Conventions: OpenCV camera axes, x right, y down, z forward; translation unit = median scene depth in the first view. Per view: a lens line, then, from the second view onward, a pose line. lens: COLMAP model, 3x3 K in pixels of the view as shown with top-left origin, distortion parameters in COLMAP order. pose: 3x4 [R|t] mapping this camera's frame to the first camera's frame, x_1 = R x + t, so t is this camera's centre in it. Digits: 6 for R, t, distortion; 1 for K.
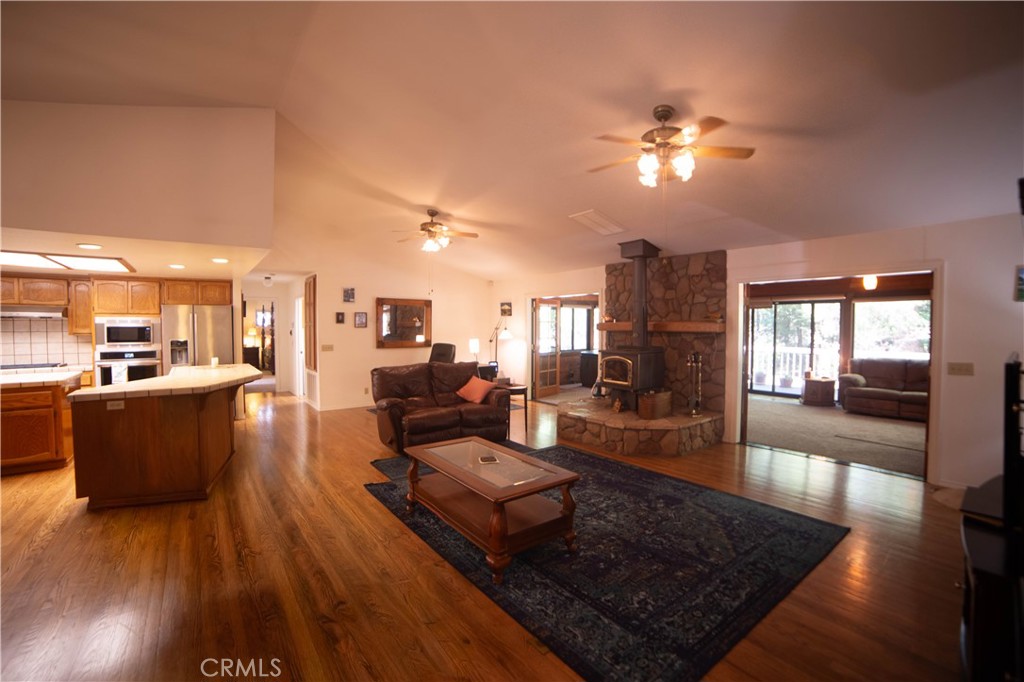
lens RADIAL K [[427.7, 0, 512.0], [0, 427.7, 341.0], [0, 0, 1]] dist [-0.105809, 0.038692]
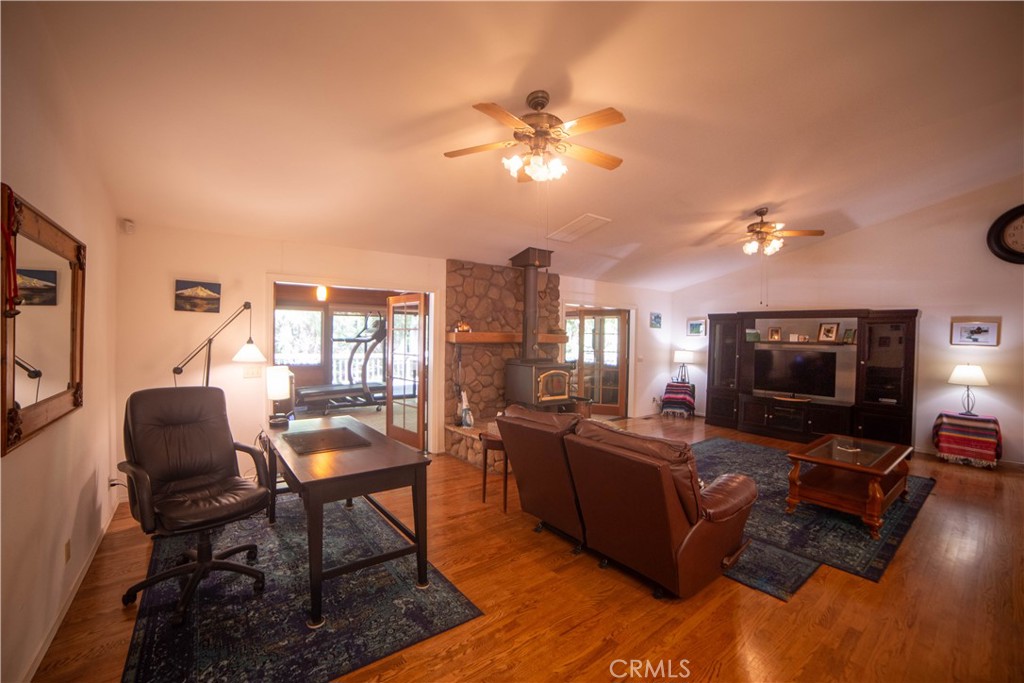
lens RADIAL K [[427.7, 0, 512.0], [0, 427.7, 341.5], [0, 0, 1]] dist [-0.105809, 0.038692]
pose [[0.012973, -0.014792, 0.999806, -0.707773], [0.019744, 0.999699, 0.014534, -0.043991], [-0.999721, 0.019551, 0.013261, 1.089195]]
